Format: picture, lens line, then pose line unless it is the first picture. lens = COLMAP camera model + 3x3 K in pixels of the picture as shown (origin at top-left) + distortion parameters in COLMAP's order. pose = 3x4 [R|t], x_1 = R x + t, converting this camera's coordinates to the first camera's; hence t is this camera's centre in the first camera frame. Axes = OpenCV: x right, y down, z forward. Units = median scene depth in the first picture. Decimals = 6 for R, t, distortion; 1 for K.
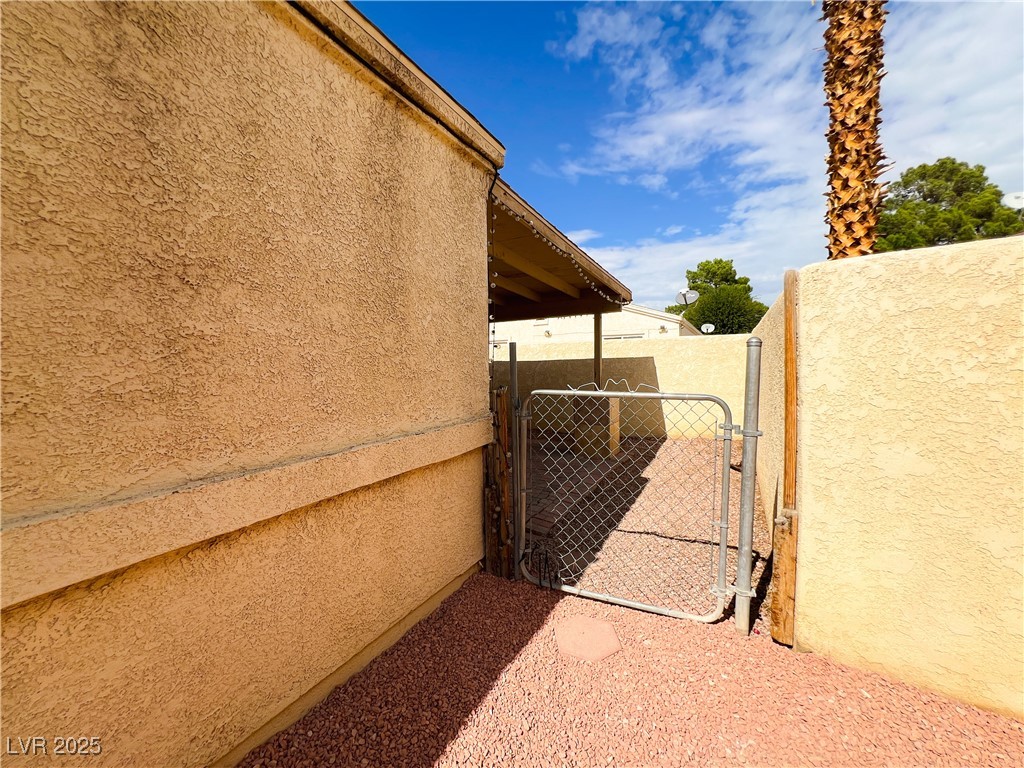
lens RADIAL K [[420.0, 0, 512.0], [0, 420.0, 384.0], [0, 0, 1]] dist [-0.001308, -0.000044]
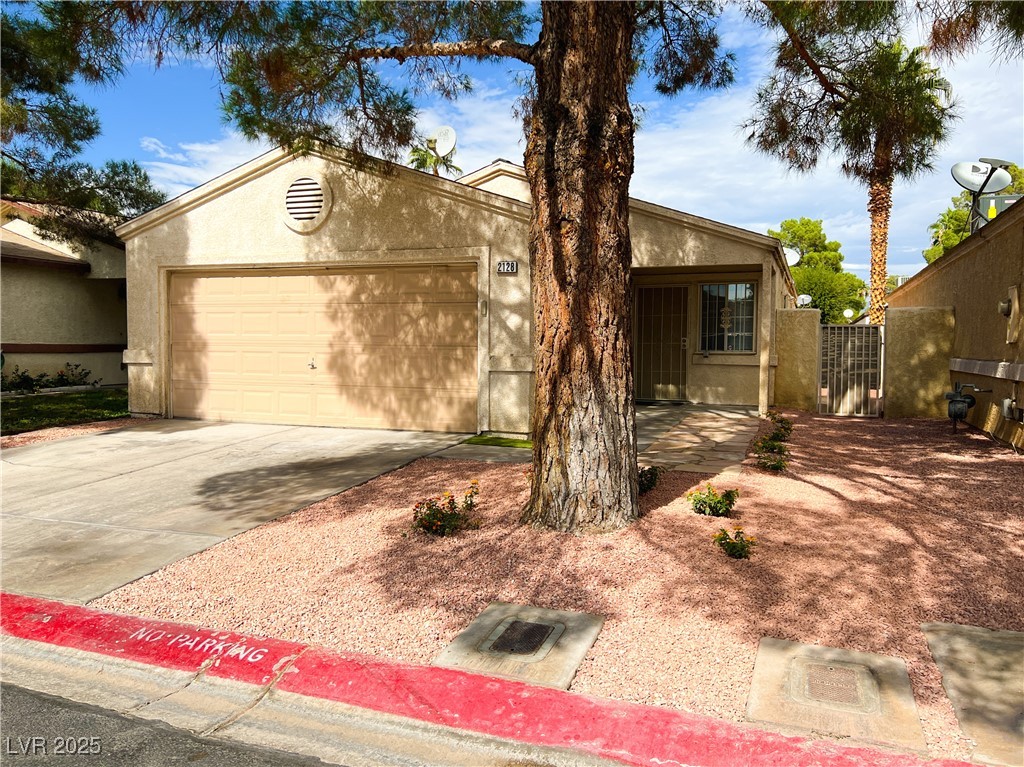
lens RADIAL K [[775.9, 0, 512.0], [0, 775.9, 383.5], [0, 0, 1]] dist [0.086653, -0.110594]
pose [[0.992472, 0.004282, 0.122397, -0.297641], [-0.004770, 0.999982, 0.003699, 0.028925], [-0.122379, -0.004255, 0.992474, -0.515716]]
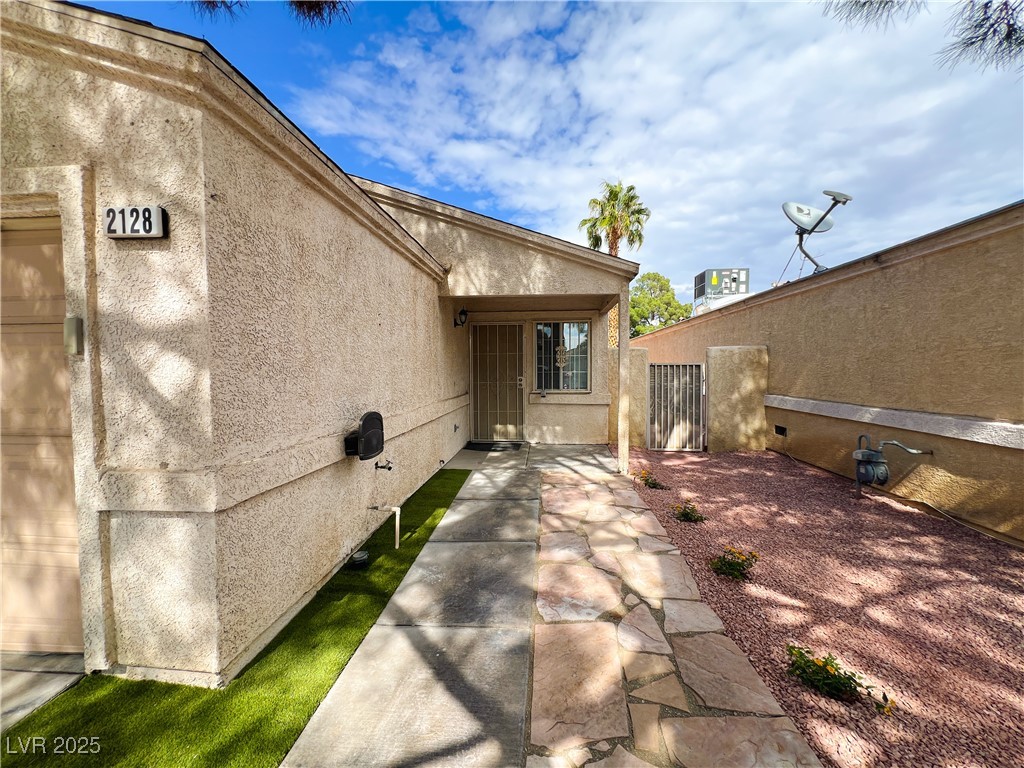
lens RADIAL K [[412.1, 0, 512.0], [0, 412.1, 384.0], [0, 0, 1]] dist [-0.000428, 0.000579]
pose [[0.920900, -0.016366, 0.389456, -0.253808], [0.019707, 0.999795, -0.004582, 0.013941], [-0.389301, 0.011895, 0.921034, -0.349743]]
